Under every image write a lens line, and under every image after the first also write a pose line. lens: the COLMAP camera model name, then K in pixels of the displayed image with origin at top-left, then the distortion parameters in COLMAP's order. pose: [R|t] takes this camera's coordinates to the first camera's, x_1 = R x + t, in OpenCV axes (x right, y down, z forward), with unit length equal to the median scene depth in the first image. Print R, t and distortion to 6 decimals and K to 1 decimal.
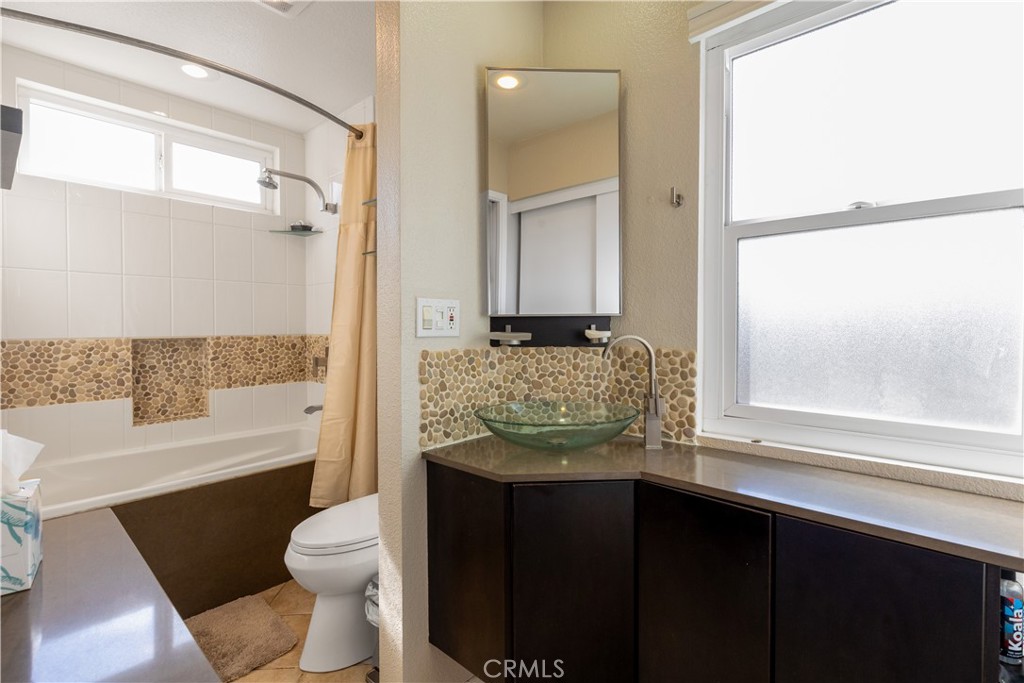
lens RADIAL K [[485.1, 0, 507.8], [0, 485.1, 336.0], [0, 0, 1]] dist [-0.002152, -0.000270]
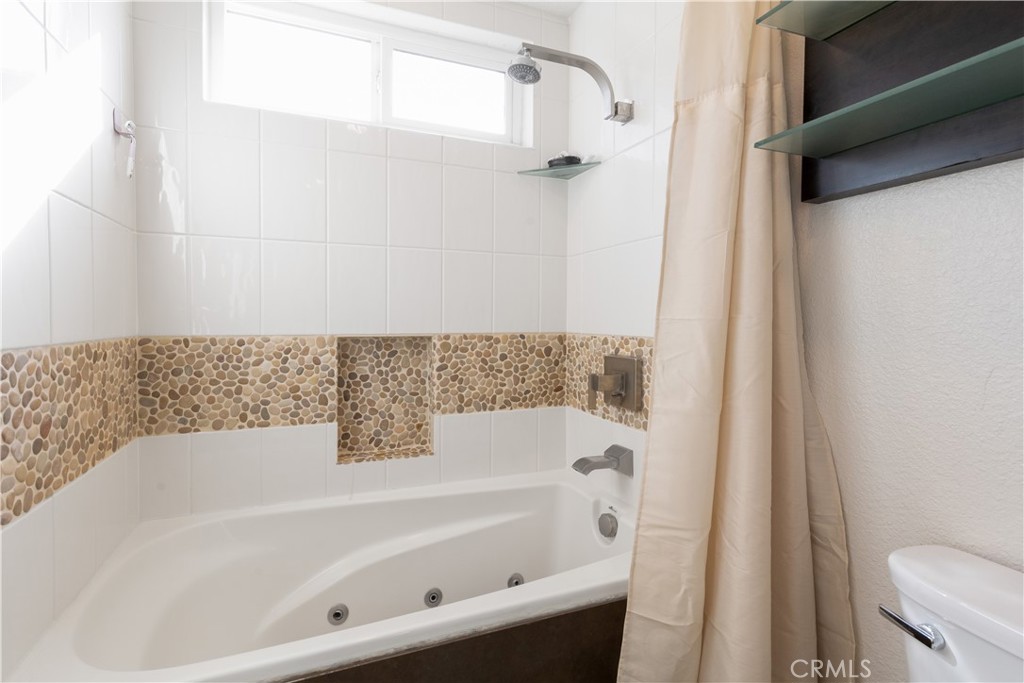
lens RADIAL K [[485.1, 0, 507.8], [0, 485.1, 336.0], [0, 0, 1]] dist [-0.002152, -0.000270]
pose [[0.915083, 0.020512, -0.402745, -0.266934], [-0.015545, 0.999757, 0.015599, -0.009370], [0.402967, -0.008014, 0.915180, 0.448275]]
